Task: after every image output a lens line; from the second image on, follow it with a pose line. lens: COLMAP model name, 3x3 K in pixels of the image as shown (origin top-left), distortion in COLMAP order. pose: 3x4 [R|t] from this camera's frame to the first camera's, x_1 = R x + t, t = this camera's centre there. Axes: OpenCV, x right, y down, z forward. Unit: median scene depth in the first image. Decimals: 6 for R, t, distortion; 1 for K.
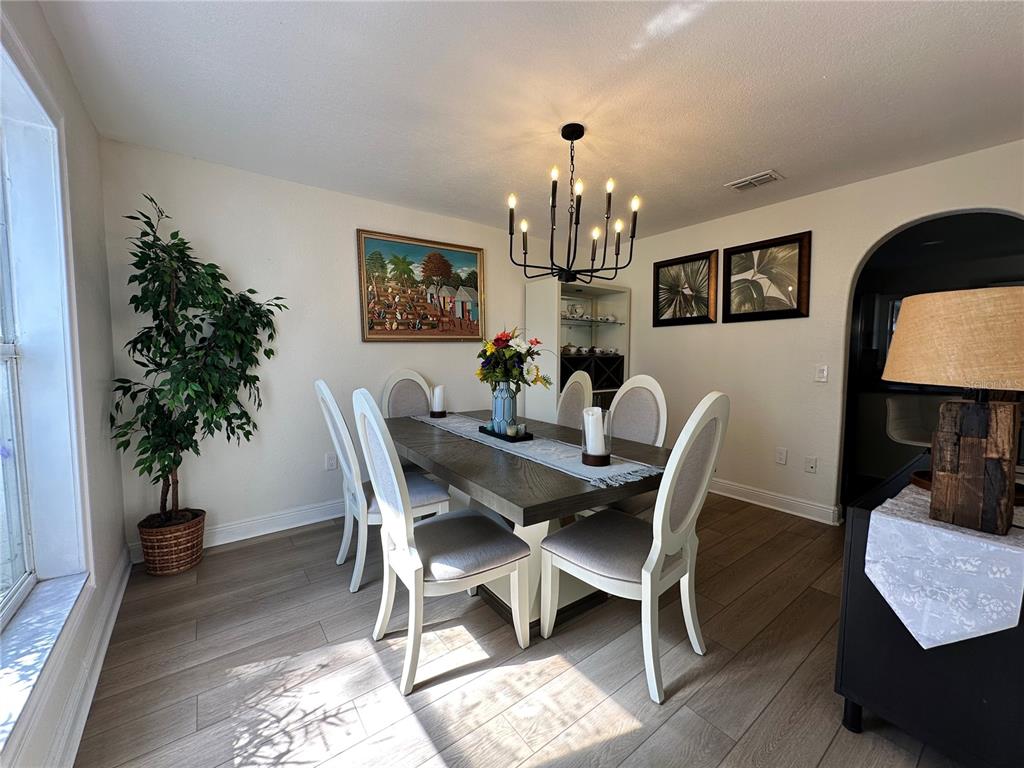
lens RADIAL K [[411.1, 0, 509.0], [0, 411.1, 382.9], [0, 0, 1]] dist [0.004059, -0.001323]
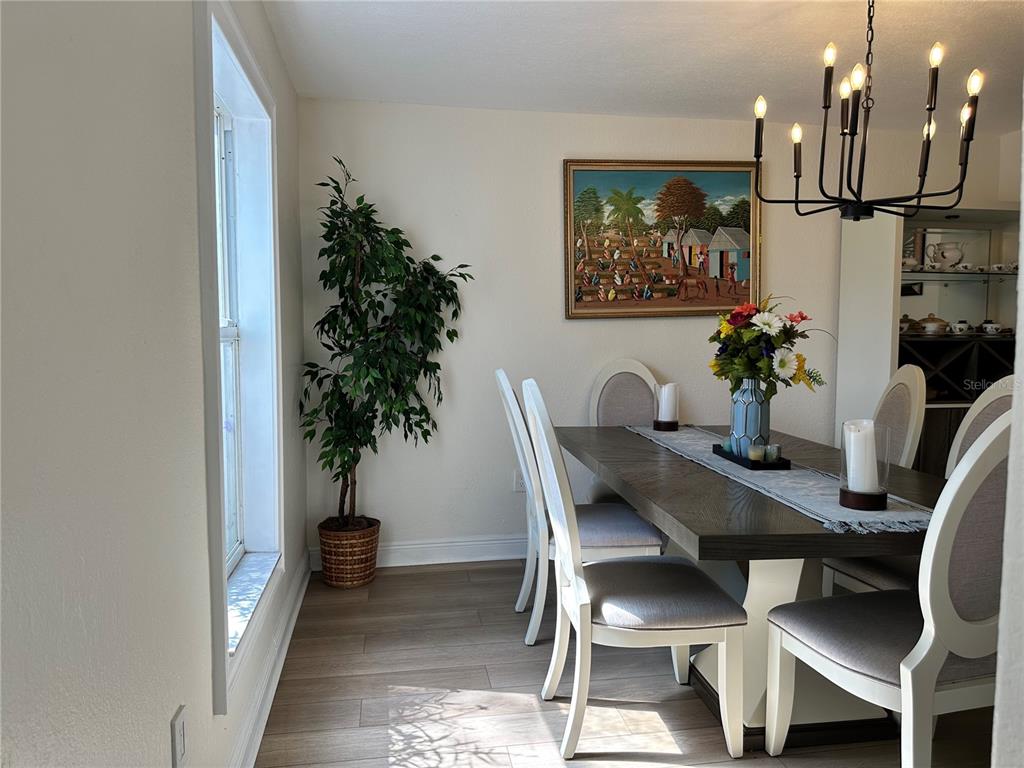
lens RADIAL K [[715.9, 0, 505.4], [0, 715.9, 382.6], [0, 0, 1]] dist [0.111739, -0.026756]
pose [[0.886656, 0.032314, -0.461299, 0.188693], [-0.032566, 0.999442, 0.007417, 0.008026], [0.461282, 0.008446, 0.887214, -0.226486]]
